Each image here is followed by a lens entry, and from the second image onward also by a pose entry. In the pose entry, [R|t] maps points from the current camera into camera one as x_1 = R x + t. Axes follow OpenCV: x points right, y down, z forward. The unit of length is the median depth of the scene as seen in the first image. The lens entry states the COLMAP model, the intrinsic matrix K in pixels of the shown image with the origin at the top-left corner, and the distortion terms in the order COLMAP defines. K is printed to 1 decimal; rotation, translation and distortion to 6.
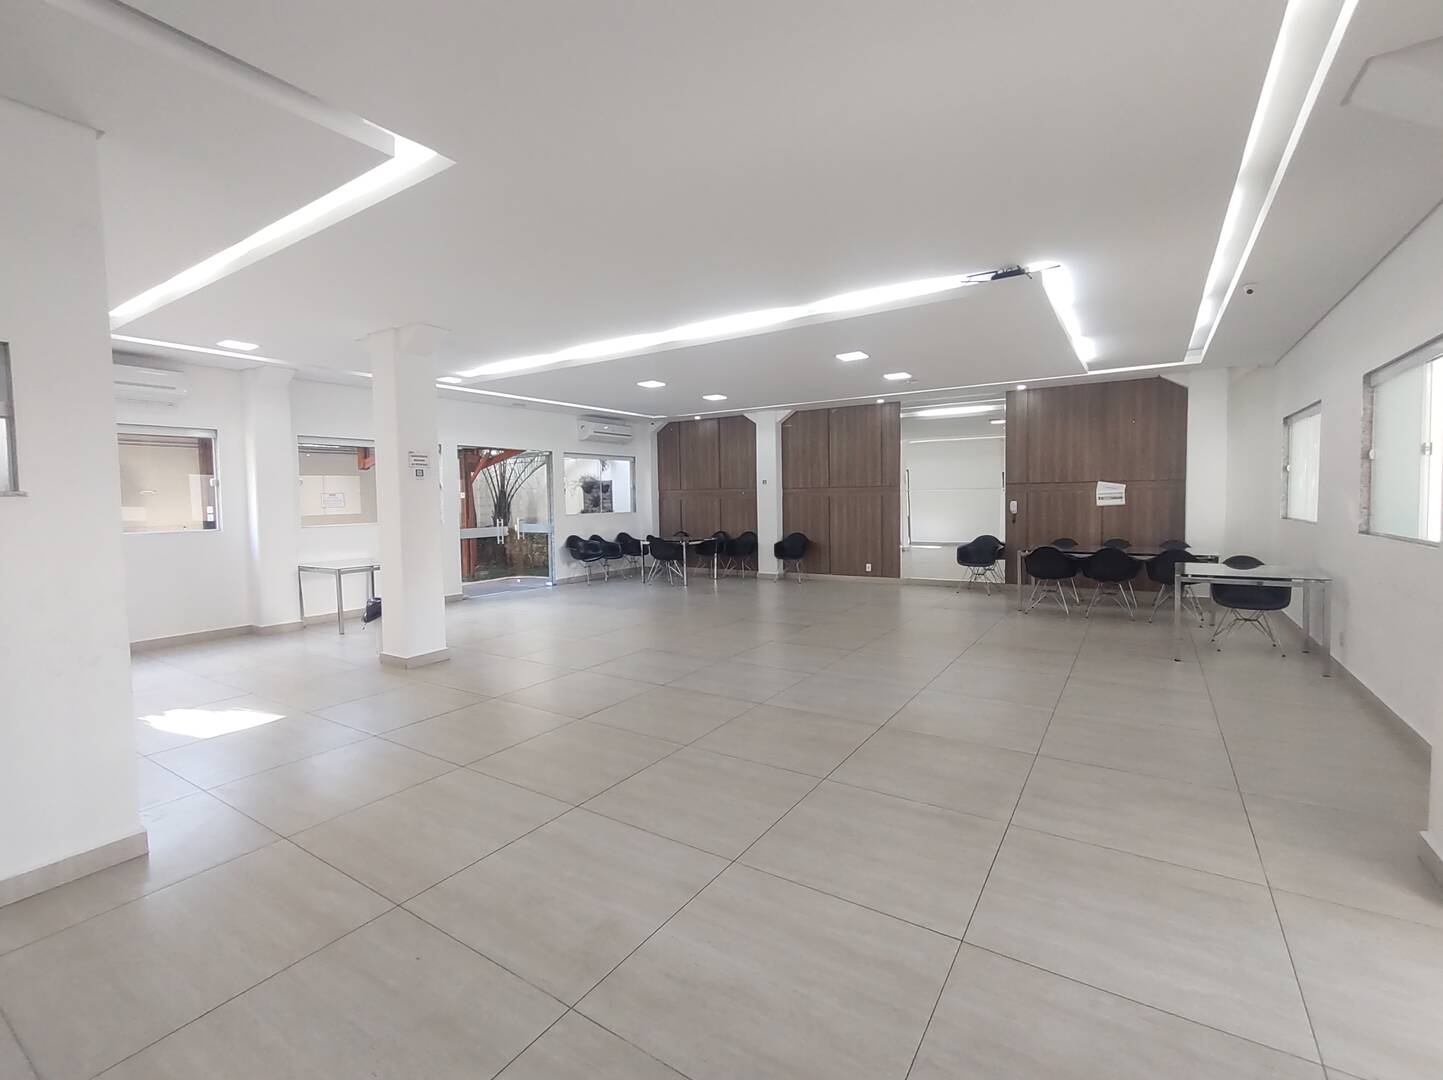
lens RADIAL K [[646.9, 0, 715.0], [0, 646.9, 541.1], [0, 0, 1]] dist [0.000212, -0.000177]
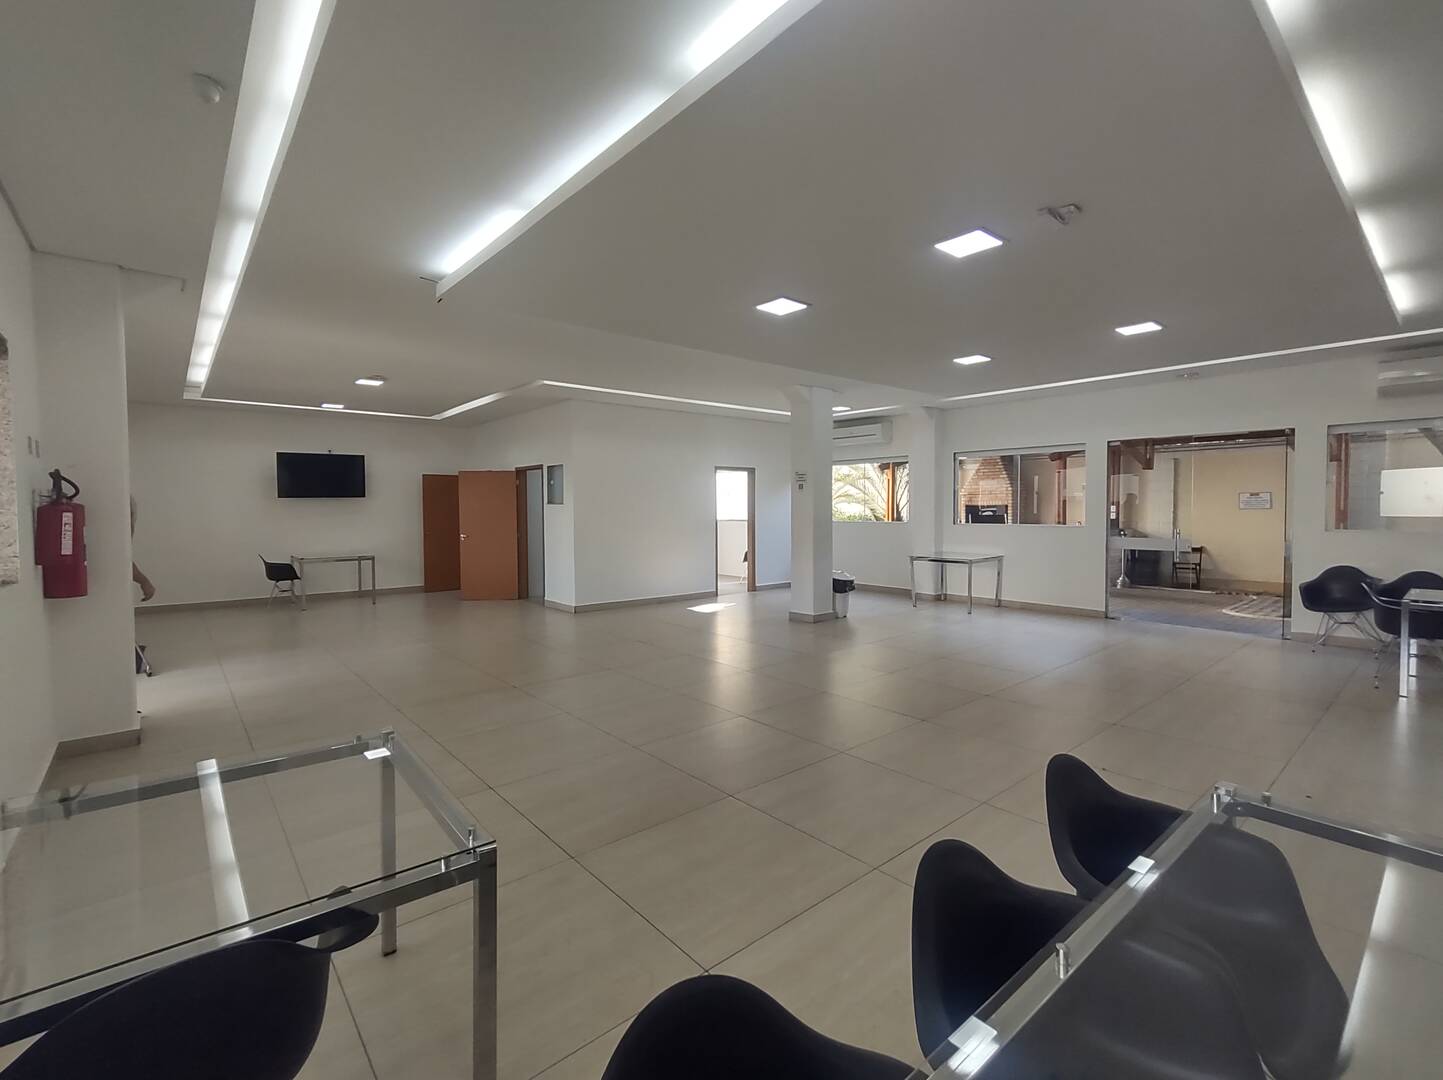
lens RADIAL K [[646.9, 0, 724.5], [0, 646.9, 535.1], [0, 0, 1]] dist [0.000212, -0.000177]
pose [[-0.274108, 0.060725, -0.959780, 0.685000], [-0.056735, 0.995245, 0.079173, -0.070544], [0.960024, 0.076155, -0.269359, 0.853950]]
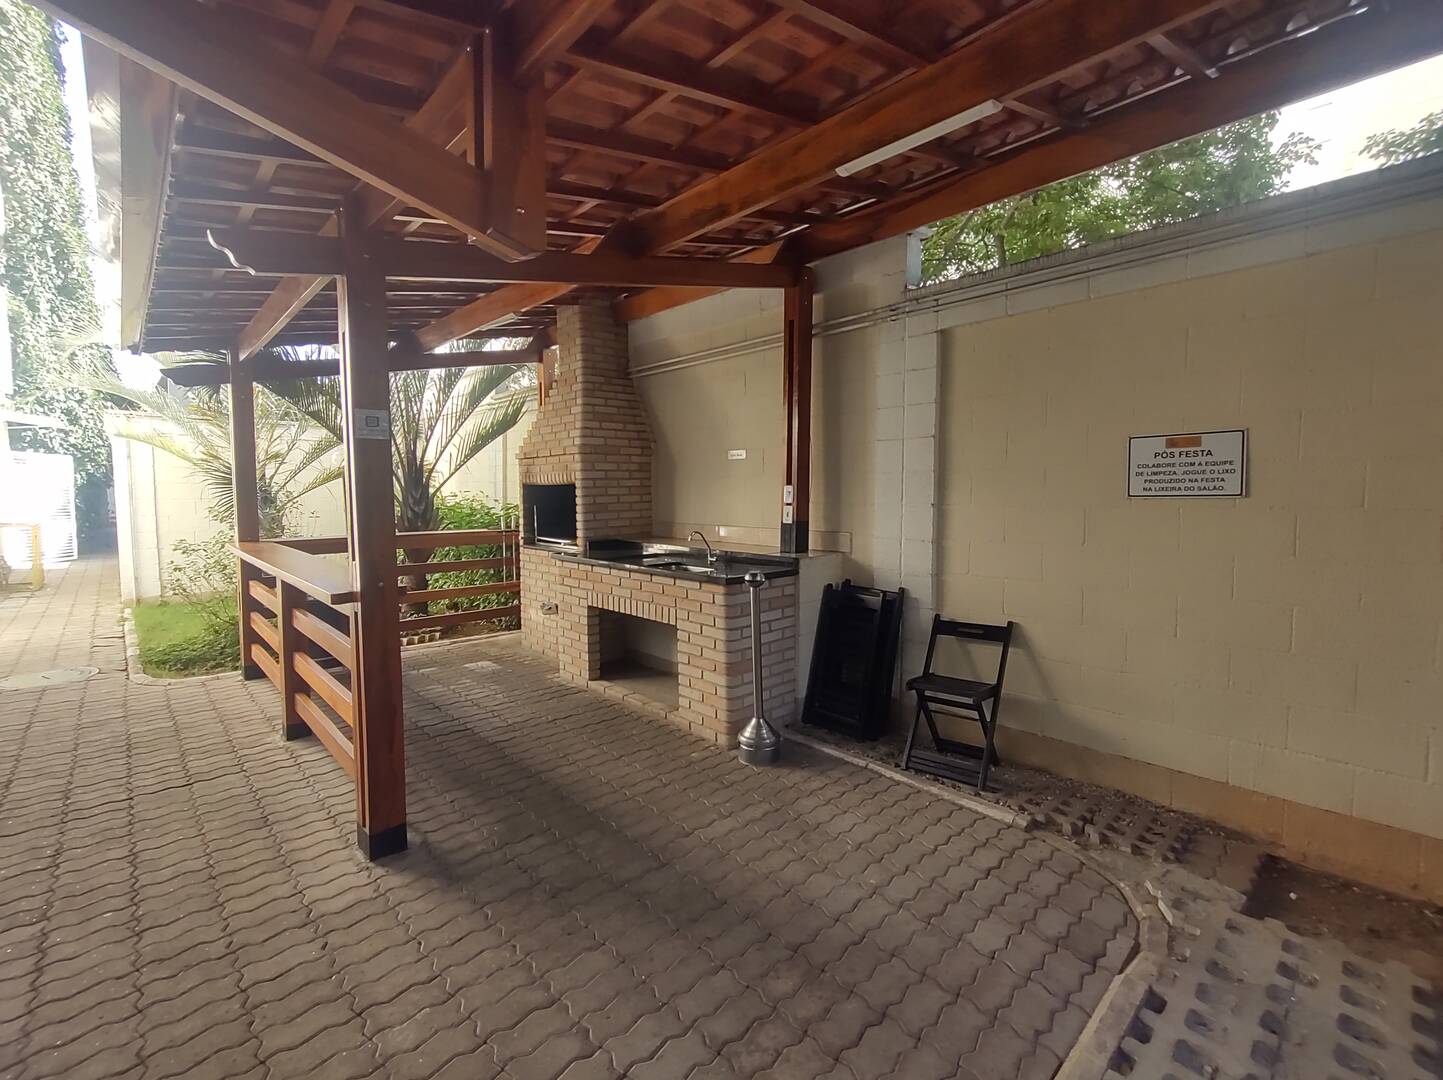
lens RADIAL K [[646.9, 0, 721.6], [0, 646.9, 536.4], [0, 0, 1]] dist [0.000212, -0.000177]
pose [[-0.237105, 0.096540, -0.966675, -0.517172], [-0.056038, 0.992034, 0.112817, -0.085200], [0.969866, 0.080920, -0.229806, 1.388190]]
